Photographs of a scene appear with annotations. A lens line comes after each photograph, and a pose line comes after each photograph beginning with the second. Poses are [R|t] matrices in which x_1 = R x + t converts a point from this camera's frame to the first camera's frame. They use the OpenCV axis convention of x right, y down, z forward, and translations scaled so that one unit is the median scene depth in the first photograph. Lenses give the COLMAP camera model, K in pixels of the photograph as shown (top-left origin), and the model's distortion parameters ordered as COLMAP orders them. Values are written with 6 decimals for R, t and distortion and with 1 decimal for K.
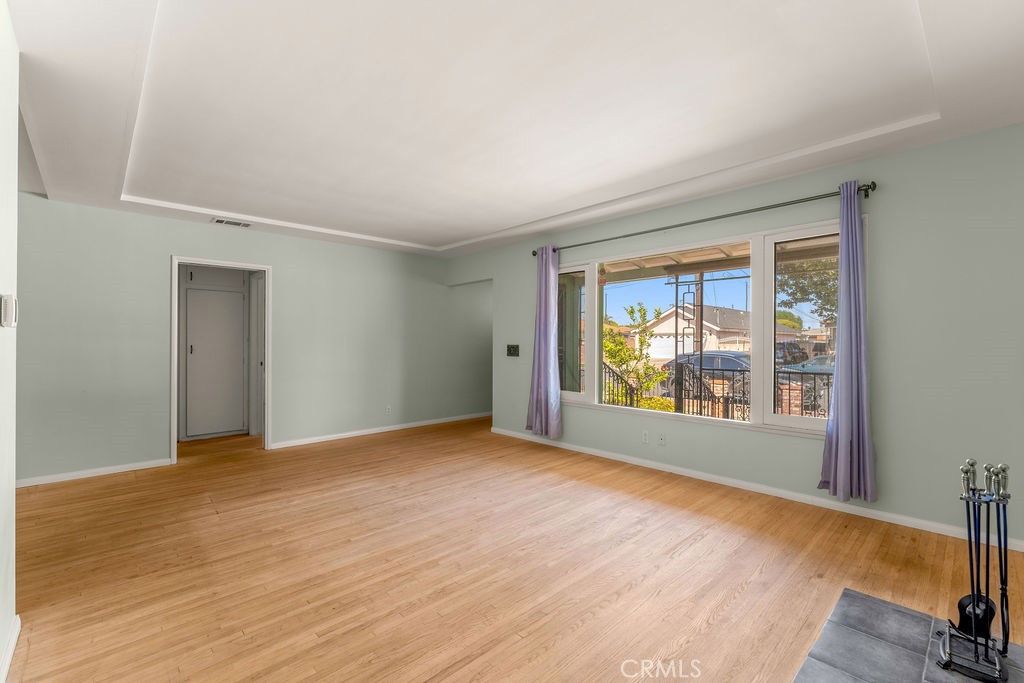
lens RADIAL K [[441.7, 0, 512.0], [0, 441.7, 341.5], [0, 0, 1]] dist [-0.001951, -0.000215]
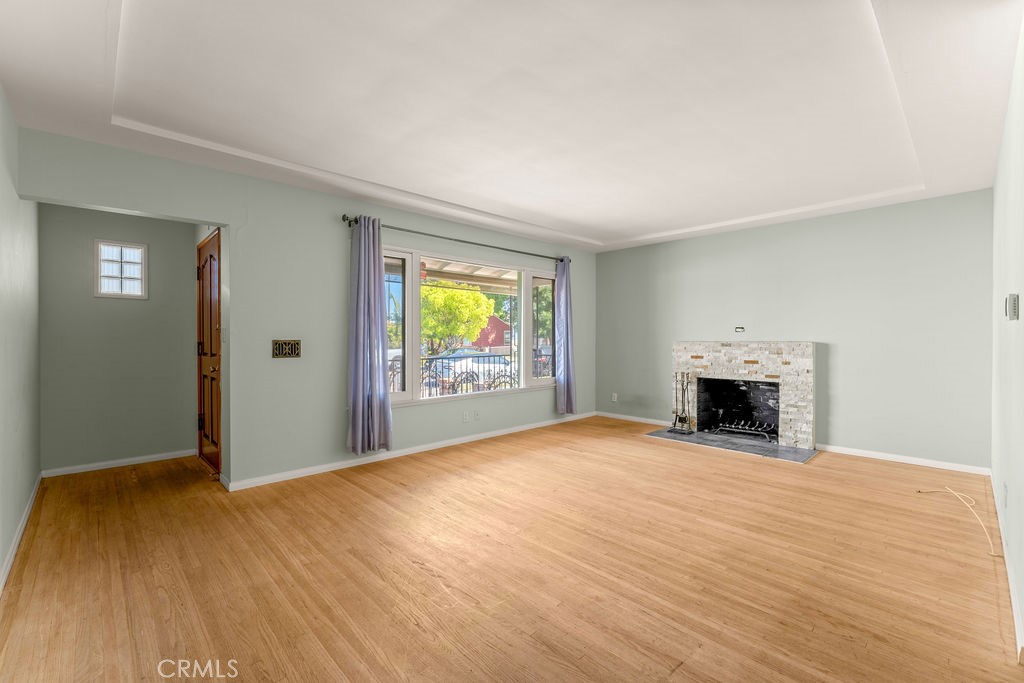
lens RADIAL K [[441.7, 0, 512.0], [0, 441.7, 341.5], [0, 0, 1]] dist [-0.001951, -0.000215]
pose [[-0.006747, -0.011310, 0.999913, -1.111105], [0.001329, 0.999935, 0.011319, 0.002854], [-0.999976, 0.001406, -0.006731, 1.129786]]
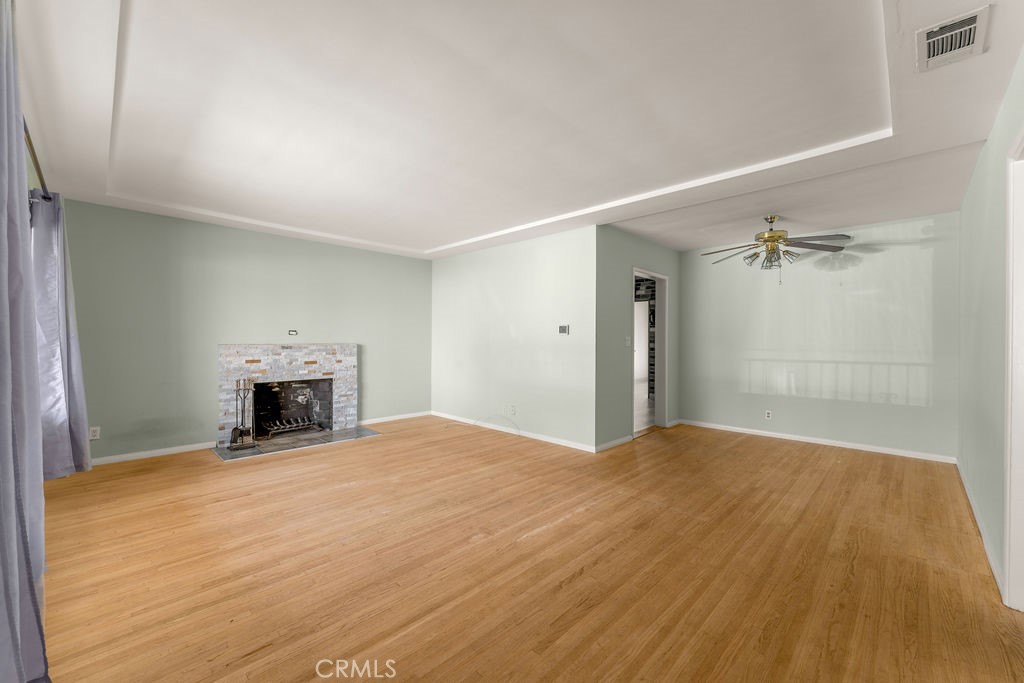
lens RADIAL K [[411.4, 0, 517.3], [0, 411.4, 338.4], [0, 0, 1]] dist [0.000885, -0.000010]
pose [[-0.998713, -0.006763, -0.050257, -0.309297], [-0.006603, 0.999973, -0.003347, 0.000310], [0.050278, -0.003011, -0.998731, 1.885393]]
